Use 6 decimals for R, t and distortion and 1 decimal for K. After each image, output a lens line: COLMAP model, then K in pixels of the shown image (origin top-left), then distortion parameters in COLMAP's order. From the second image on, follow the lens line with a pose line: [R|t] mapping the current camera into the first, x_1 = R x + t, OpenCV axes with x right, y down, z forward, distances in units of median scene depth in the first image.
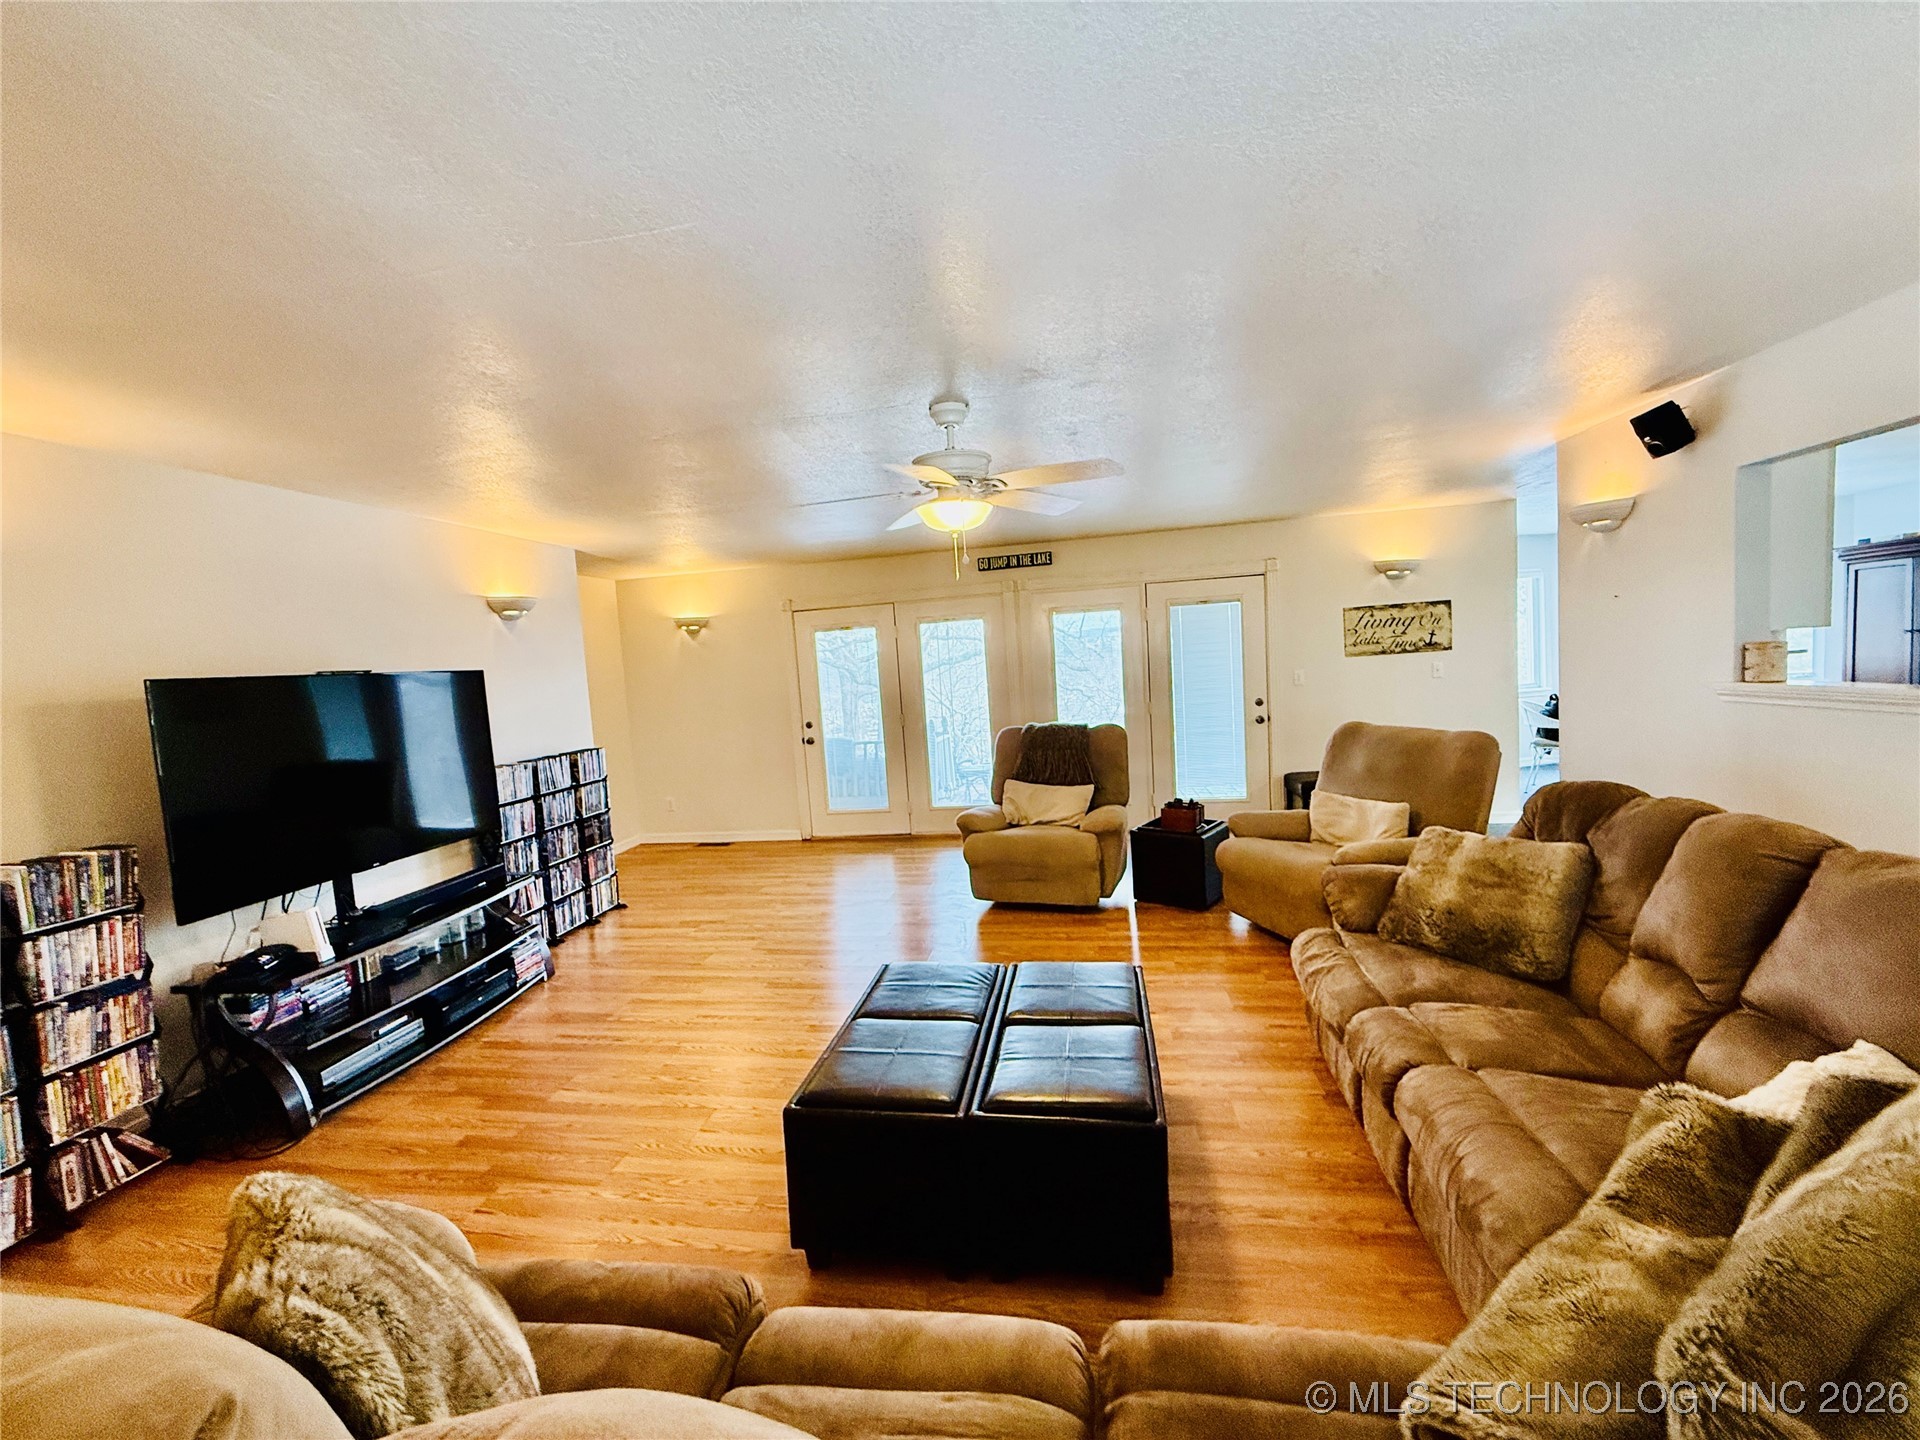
lens RADIAL K [[759.2, 0, 954.9], [0, 759.2, 714.2], [0, 0, 1]] dist [0.001177, -0.000675]
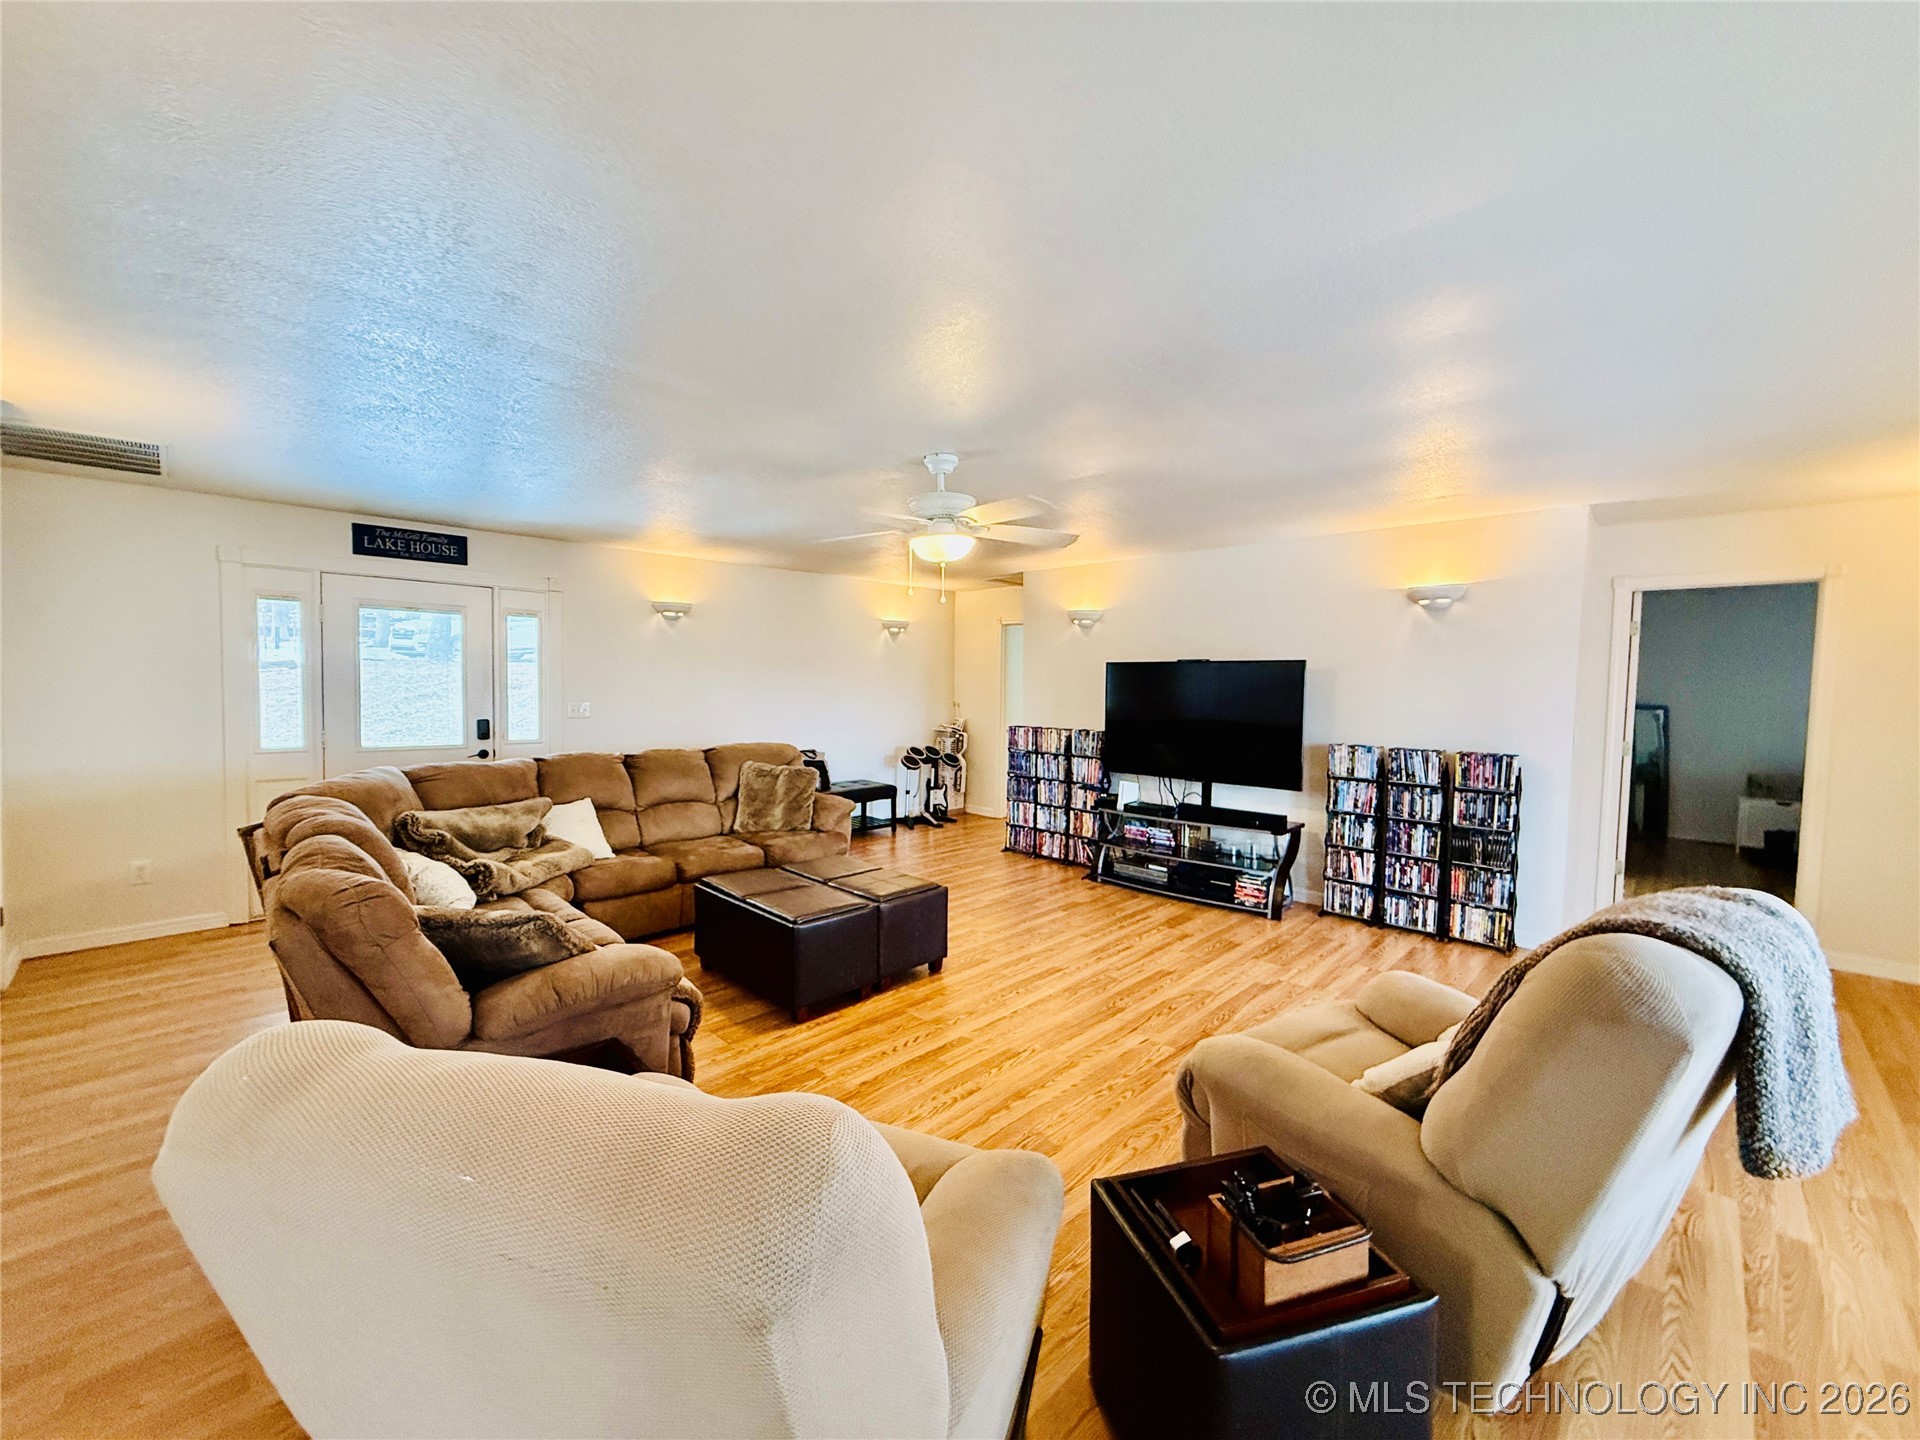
lens RADIAL K [[759.2, 0, 953.6], [0, 759.2, 722.3], [0, 0, 1]] dist [0.001177, -0.000675]
pose [[-0.571341, 0.105852, -0.813858, 0.608836], [-0.029778, 0.988321, 0.149447, -0.108021], [0.820172, 0.109620, -0.561516, 1.072309]]
